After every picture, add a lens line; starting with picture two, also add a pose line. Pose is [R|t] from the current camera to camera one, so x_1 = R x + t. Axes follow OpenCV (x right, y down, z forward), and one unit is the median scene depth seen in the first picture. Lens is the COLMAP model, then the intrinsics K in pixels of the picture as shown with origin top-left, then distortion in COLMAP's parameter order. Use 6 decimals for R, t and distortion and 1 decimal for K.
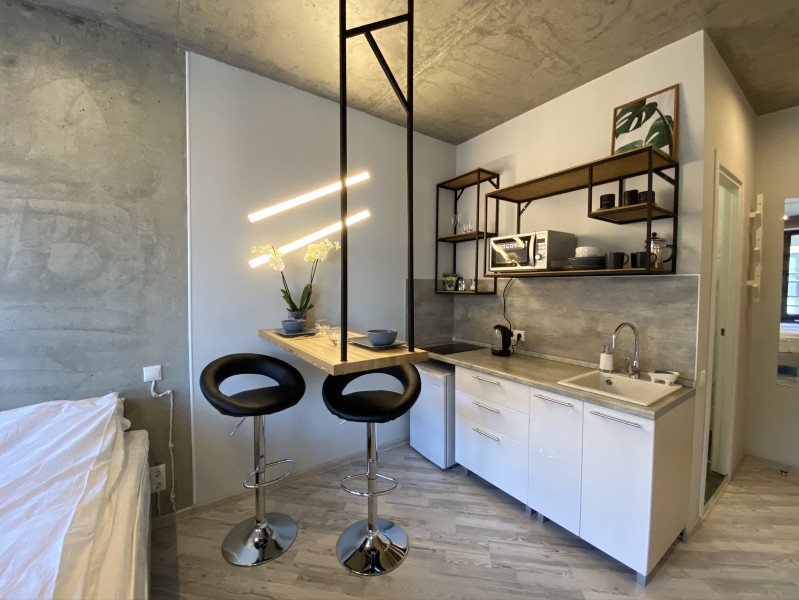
lens RADIAL K [[324.3, 0, 399.7], [0, 324.3, 297.9], [0, 0, 1]] dist [0.024795, -0.022625]
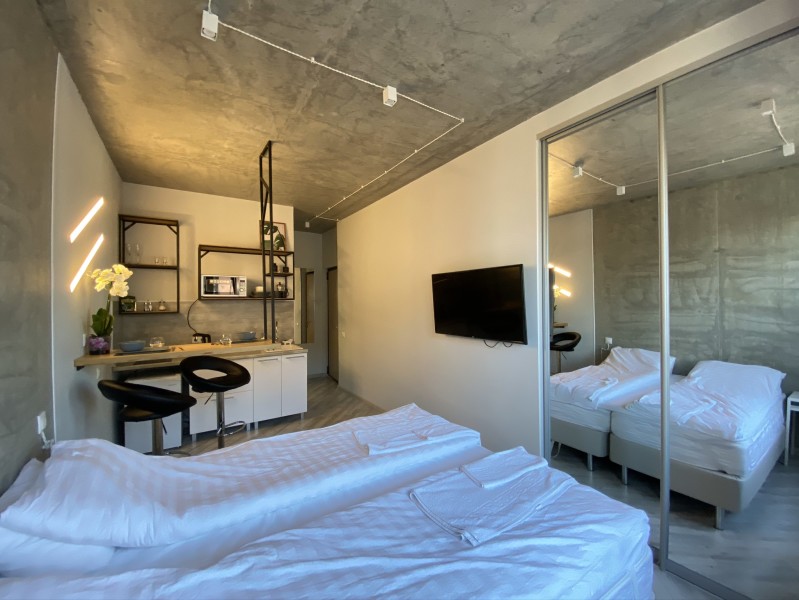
lens RADIAL K [[324.3, 0, 399.7], [0, 324.3, 297.9], [0, 0, 1]] dist [0.024795, -0.022625]
pose [[0.023835, 0.000727, 0.999716, -1.150706], [0.047070, 0.998890, -0.001848, -0.029870], [-0.998607, 0.047101, 0.023774, 0.062065]]
